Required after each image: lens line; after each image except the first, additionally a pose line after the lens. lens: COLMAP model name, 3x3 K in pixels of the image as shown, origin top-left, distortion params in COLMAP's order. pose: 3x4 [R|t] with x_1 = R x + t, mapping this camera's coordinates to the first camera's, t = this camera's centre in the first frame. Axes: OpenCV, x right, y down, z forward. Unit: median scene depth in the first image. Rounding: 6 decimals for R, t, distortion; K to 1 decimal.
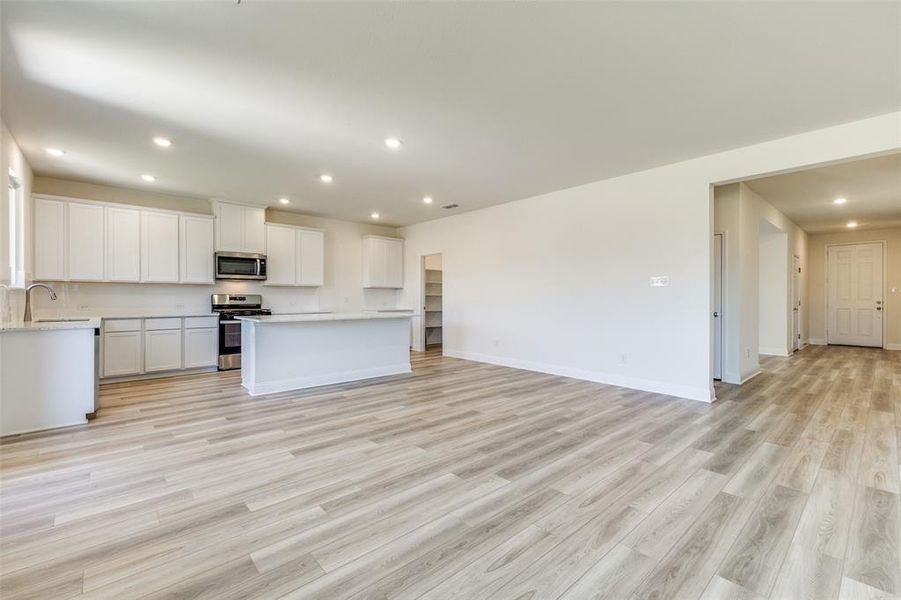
lens RADIAL K [[387.5, 0, 451.2], [0, 387.5, 298.9], [0, 0, 1]] dist [0.006129, 0.000232]
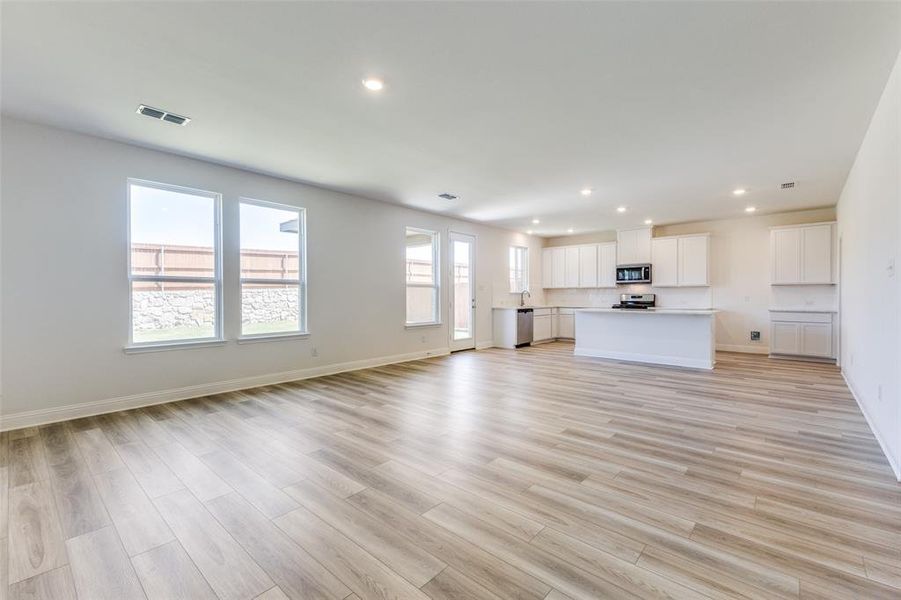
lens RADIAL K [[388.5, 0, 466.8], [0, 388.5, 300.0], [0, 0, 1]] dist [0.034564, 0.000093]
pose [[0.157695, 0.010581, -0.987431, 0.808361], [-0.001791, 0.999944, 0.010429, -0.003217], [0.987486, 0.000124, 0.157705, 0.198542]]
